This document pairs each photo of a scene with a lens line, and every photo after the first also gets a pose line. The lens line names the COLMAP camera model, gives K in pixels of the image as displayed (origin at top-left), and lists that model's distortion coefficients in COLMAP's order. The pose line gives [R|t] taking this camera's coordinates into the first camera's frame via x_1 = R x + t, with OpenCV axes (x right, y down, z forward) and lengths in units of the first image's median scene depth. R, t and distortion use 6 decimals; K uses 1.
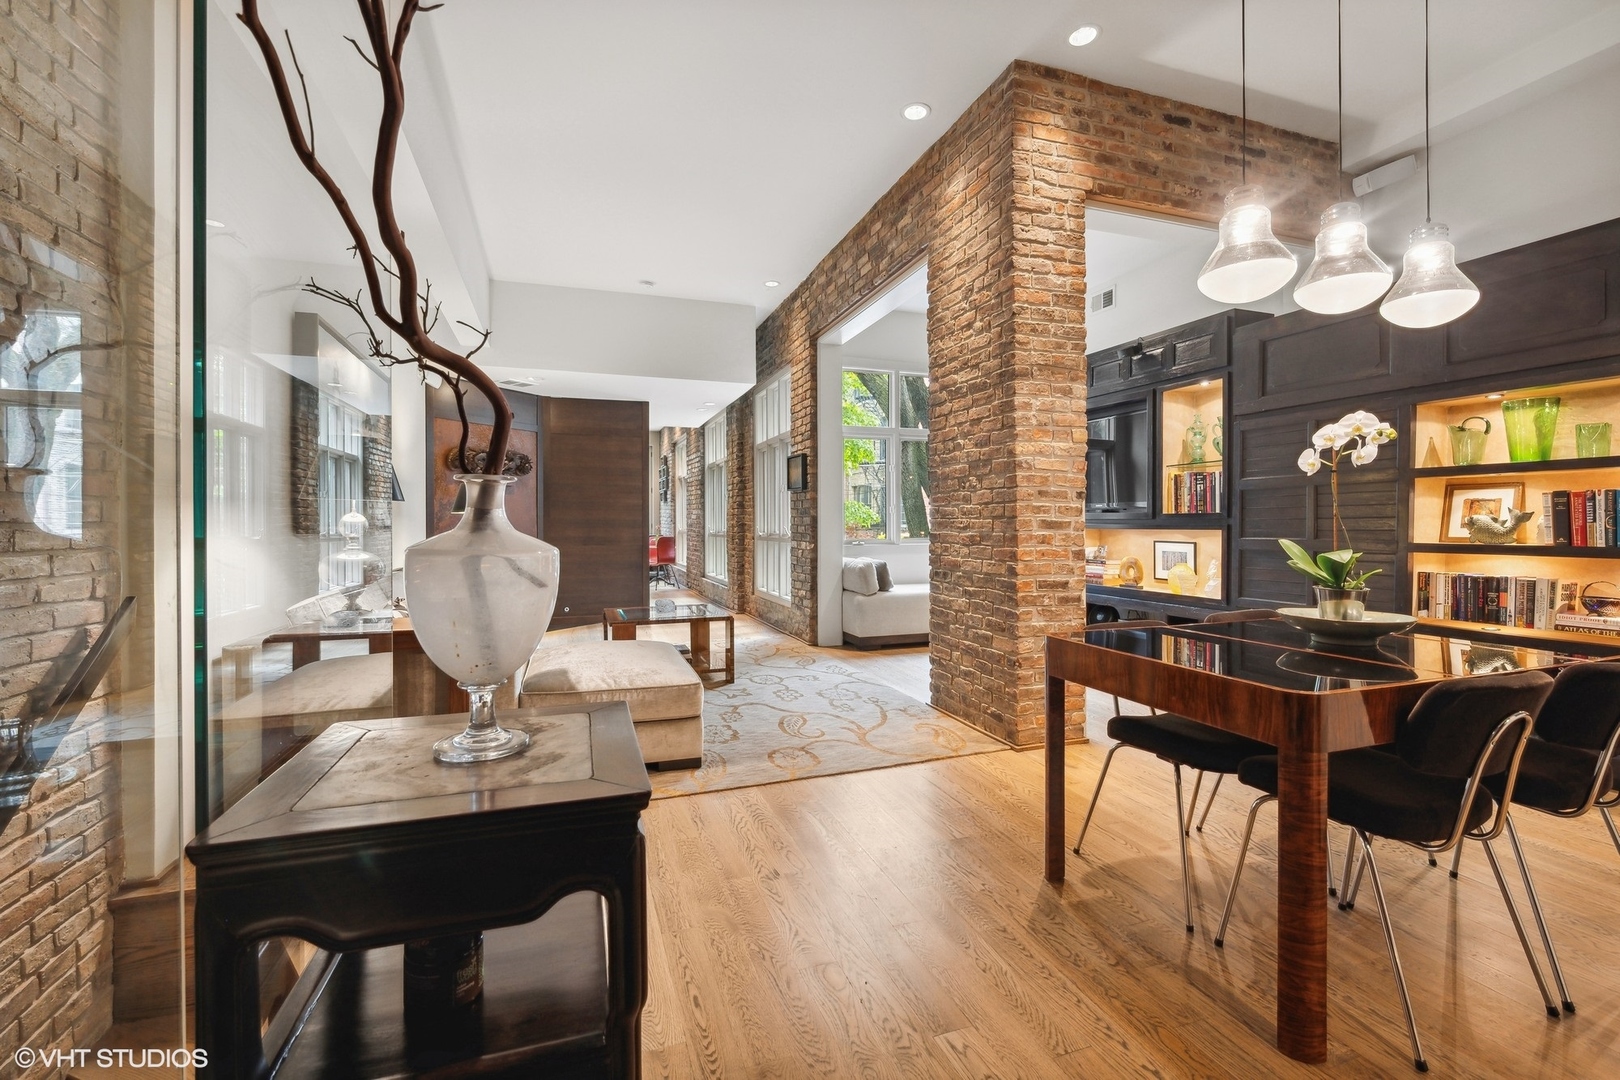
lens RADIAL K [[705.8, 0, 804.9], [0, 705.8, 533.5], [0, 0, 1]] dist [-0.001892, -0.000327]
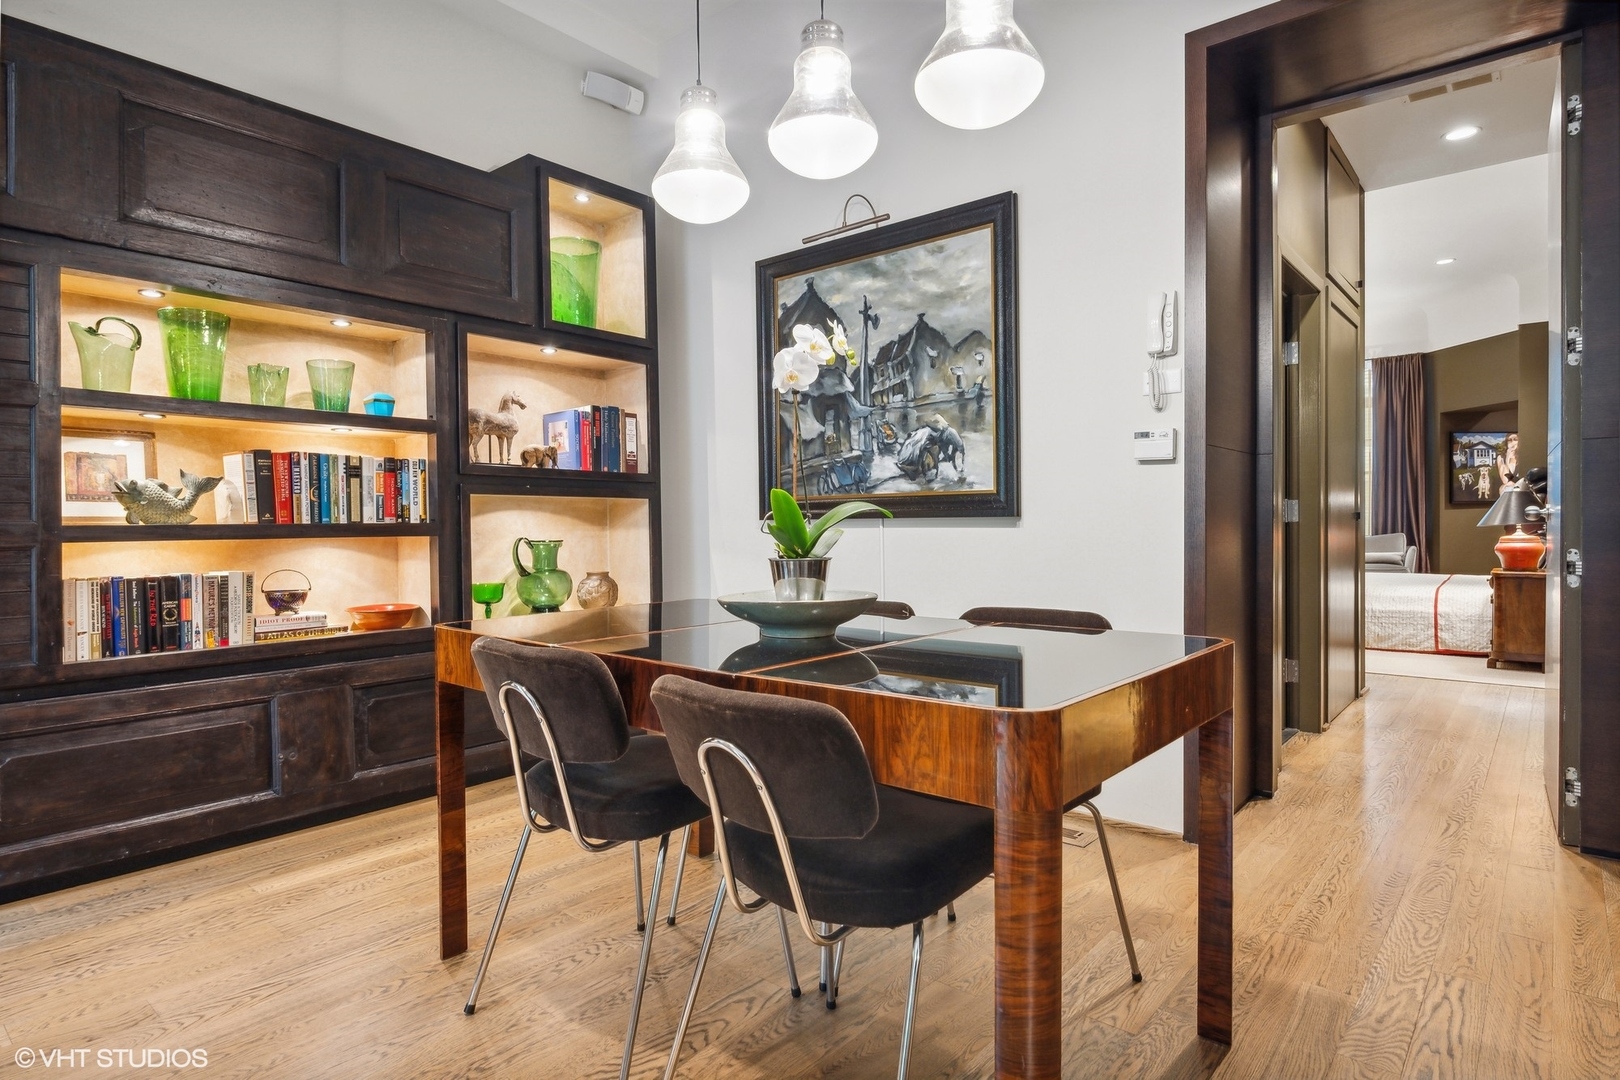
lens RADIAL K [[889.3, 0, 803.2], [0, 889.3, 536.3], [0, 0, 1]] dist [0.018310, -0.001283]
pose [[-0.498778, -0.003841, 0.866721, -0.017285], [0.024998, 0.999510, 0.018815, 0.023867], [-0.866369, 0.031051, -0.498438, 0.894007]]
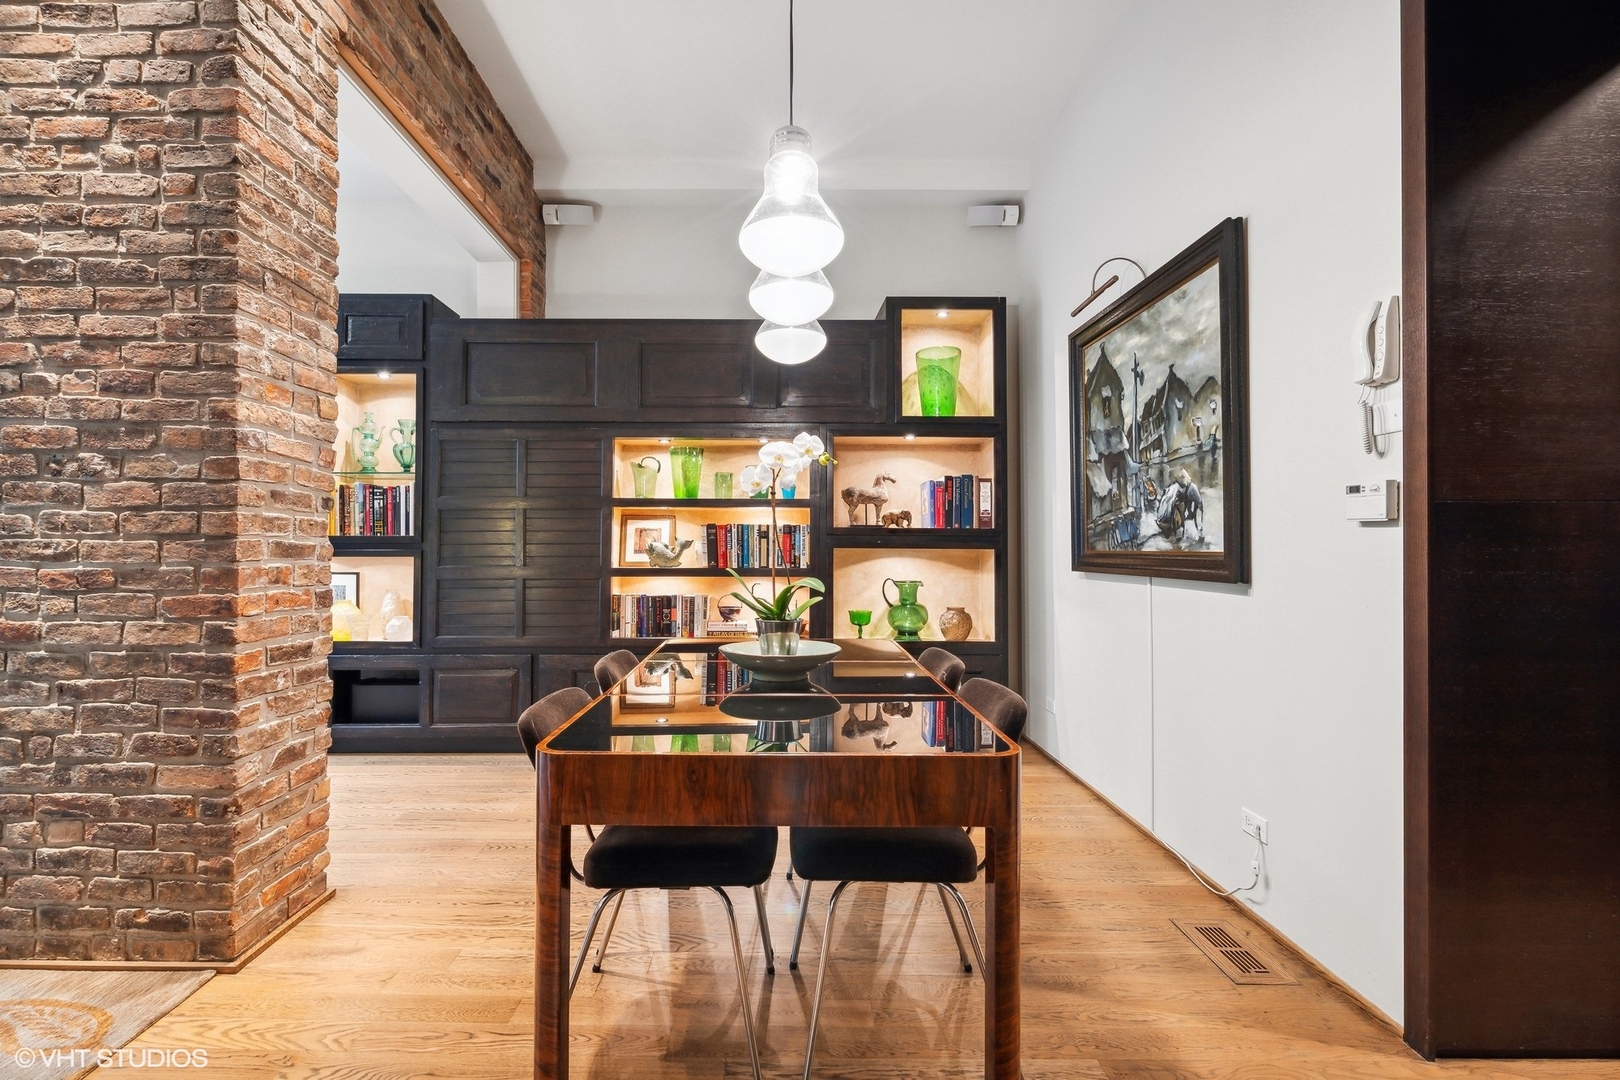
lens RADIAL K [[724.5, 0, 796.2], [0, 724.5, 542.3], [0, 0, 1]] dist [-0.000691, -0.000842]
pose [[0.328765, 0.011507, 0.944342, -0.080565], [0.010395, 0.999821, -0.015802, -0.005341], [-0.944354, 0.015012, 0.328587, 0.399007]]
